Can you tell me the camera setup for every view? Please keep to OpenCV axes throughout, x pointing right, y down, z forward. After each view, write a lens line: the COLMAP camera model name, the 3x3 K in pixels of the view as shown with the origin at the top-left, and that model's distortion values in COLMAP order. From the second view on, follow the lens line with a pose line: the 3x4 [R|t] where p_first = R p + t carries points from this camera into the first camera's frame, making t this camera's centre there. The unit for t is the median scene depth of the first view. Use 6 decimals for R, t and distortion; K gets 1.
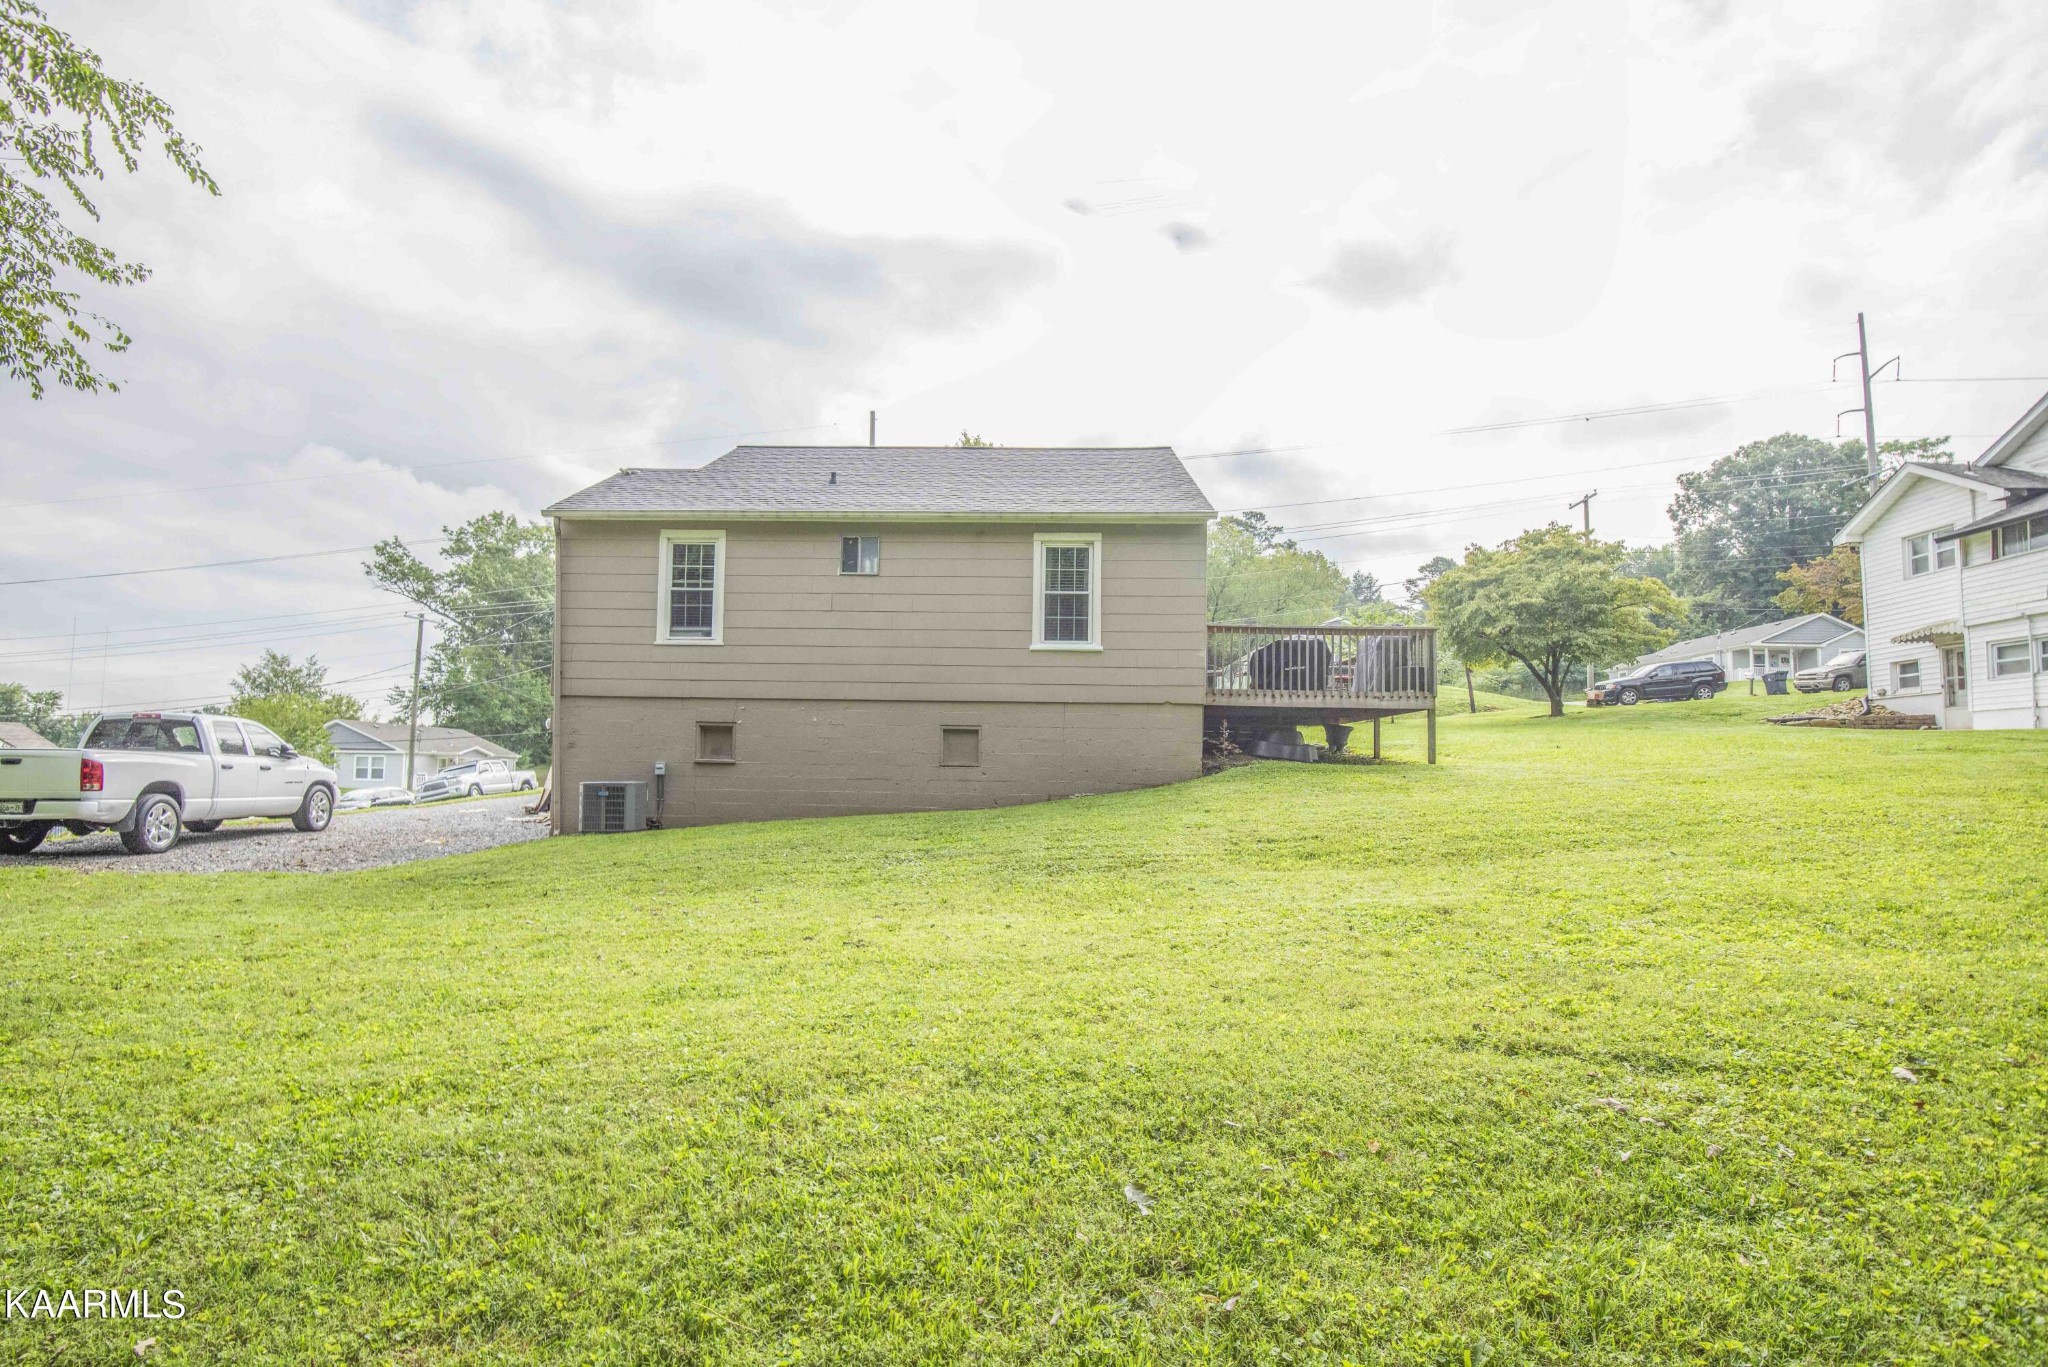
lens RADIAL K [[939.1, 0, 1002.3], [0, 939.1, 690.6], [0, 0, 1]] dist [-0.024703, -0.007639]
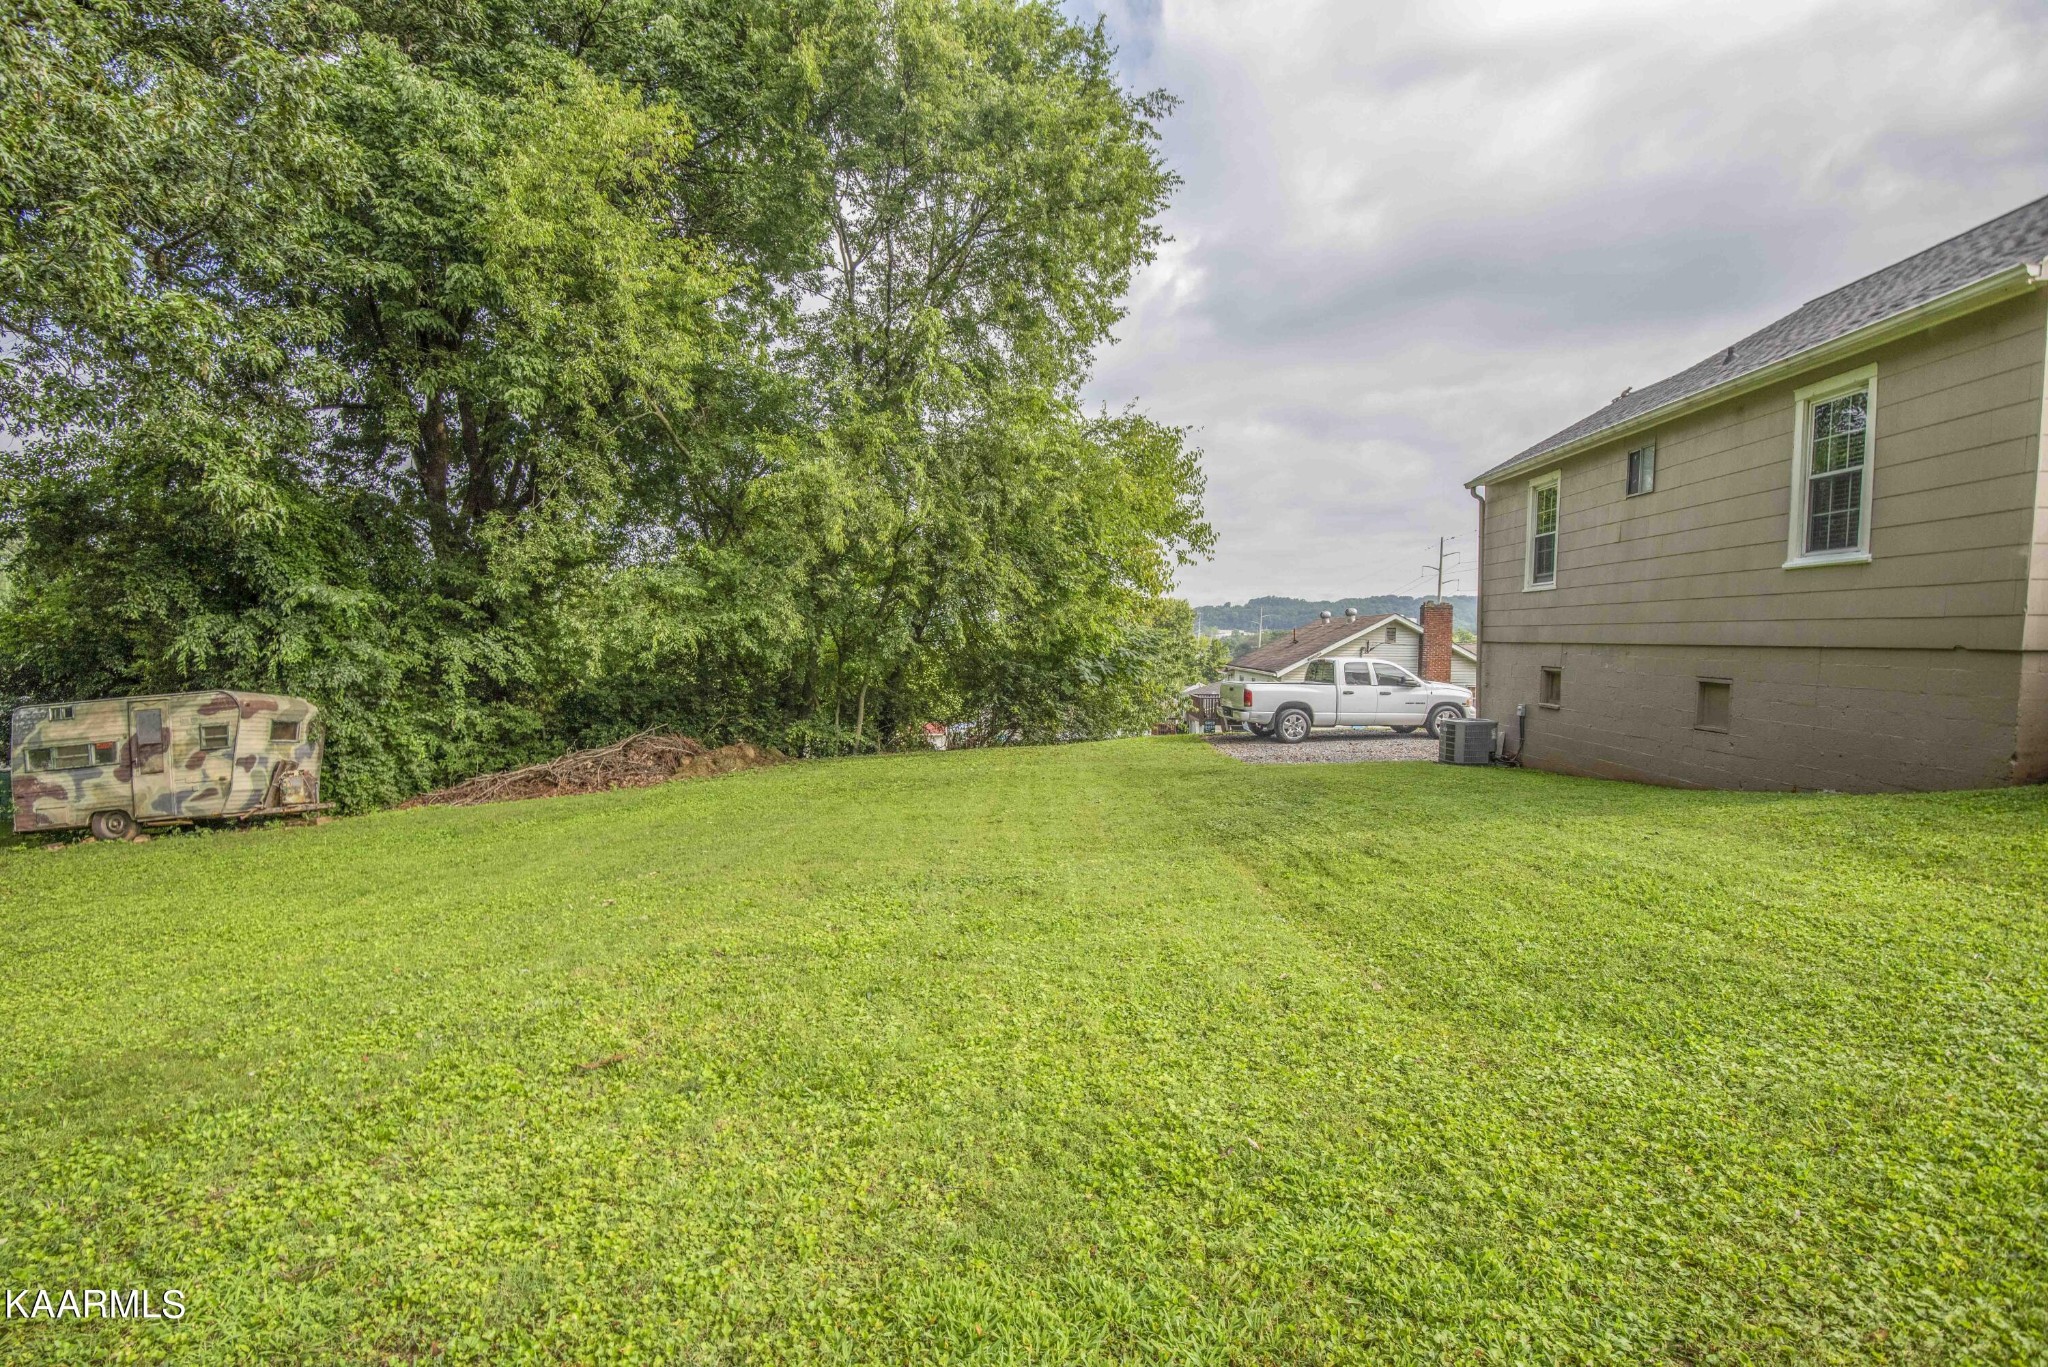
lens RADIAL K [[939.1, 0, 1006.8], [0, 939.1, 714.7], [0, 0, 1]] dist [-0.024703, -0.007639]
pose [[-0.035142, 0.066569, -0.997163, 0.708593], [0.079750, 0.994784, 0.063600, -0.025601], [0.996195, -0.077289, -0.040267, 0.451674]]
